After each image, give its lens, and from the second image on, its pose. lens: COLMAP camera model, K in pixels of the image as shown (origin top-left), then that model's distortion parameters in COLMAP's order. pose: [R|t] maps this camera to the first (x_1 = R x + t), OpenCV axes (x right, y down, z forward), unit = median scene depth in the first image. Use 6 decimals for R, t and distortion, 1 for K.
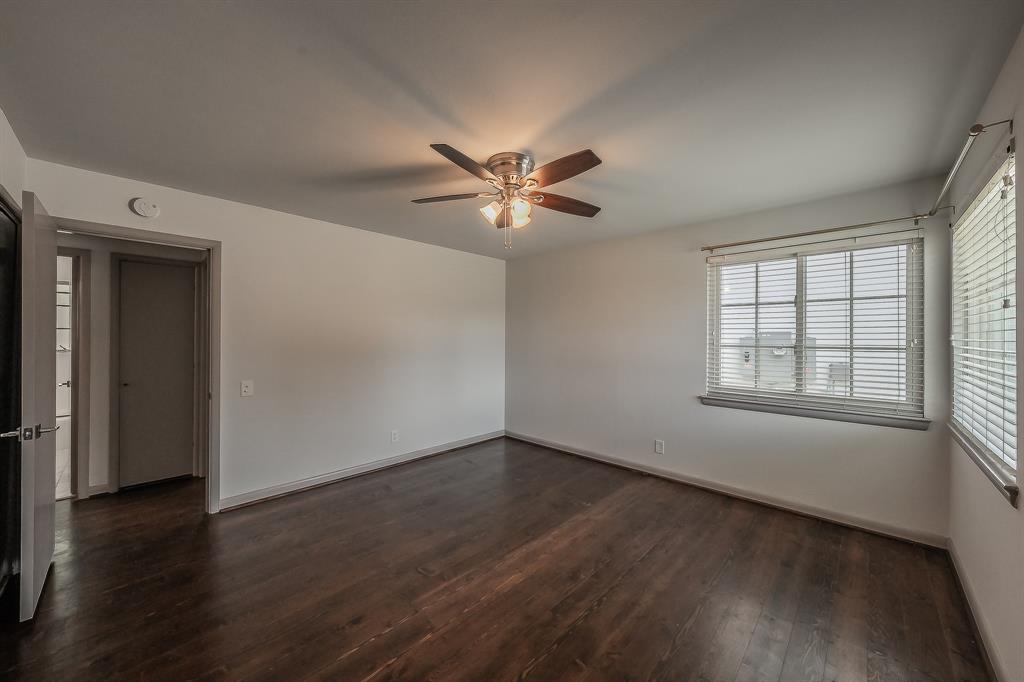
lens RADIAL K [[376.4, 0, 512.0], [0, 376.4, 341.0], [0, 0, 1]] dist [0.001578, 0.000143]
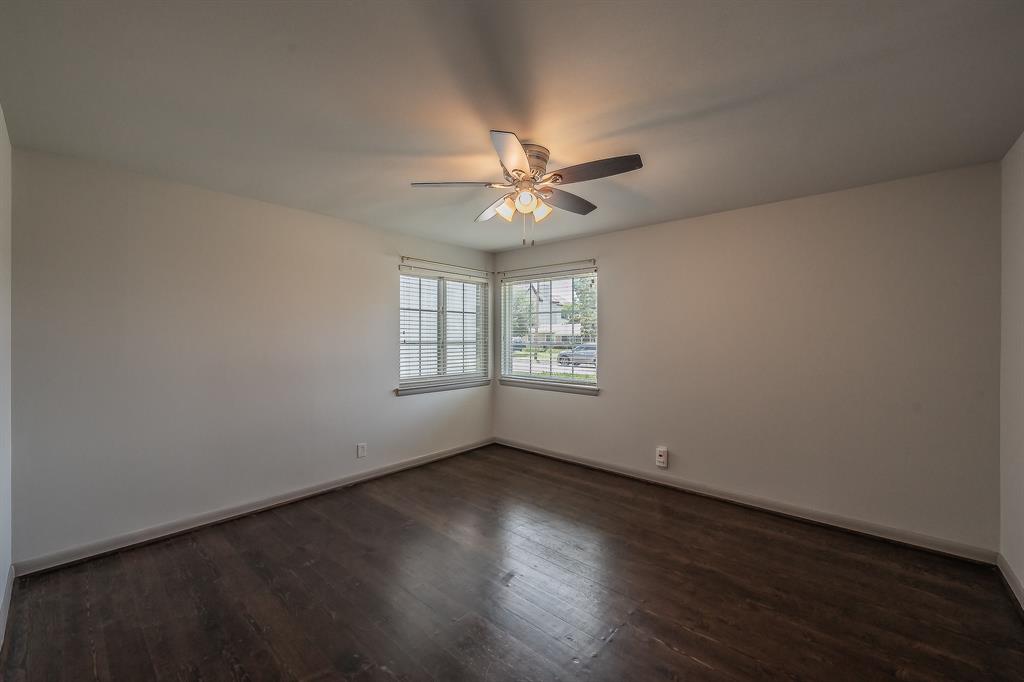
lens RADIAL K [[387.7, 0, 512.0], [0, 387.7, 341.0], [0, 0, 1]] dist [-0.002327, -0.000257]
pose [[-0.026272, -0.012120, 0.999581, -0.684742], [0.006018, 0.999906, 0.012282, -0.007071], [-0.999637, 0.006338, -0.026197, 0.735591]]
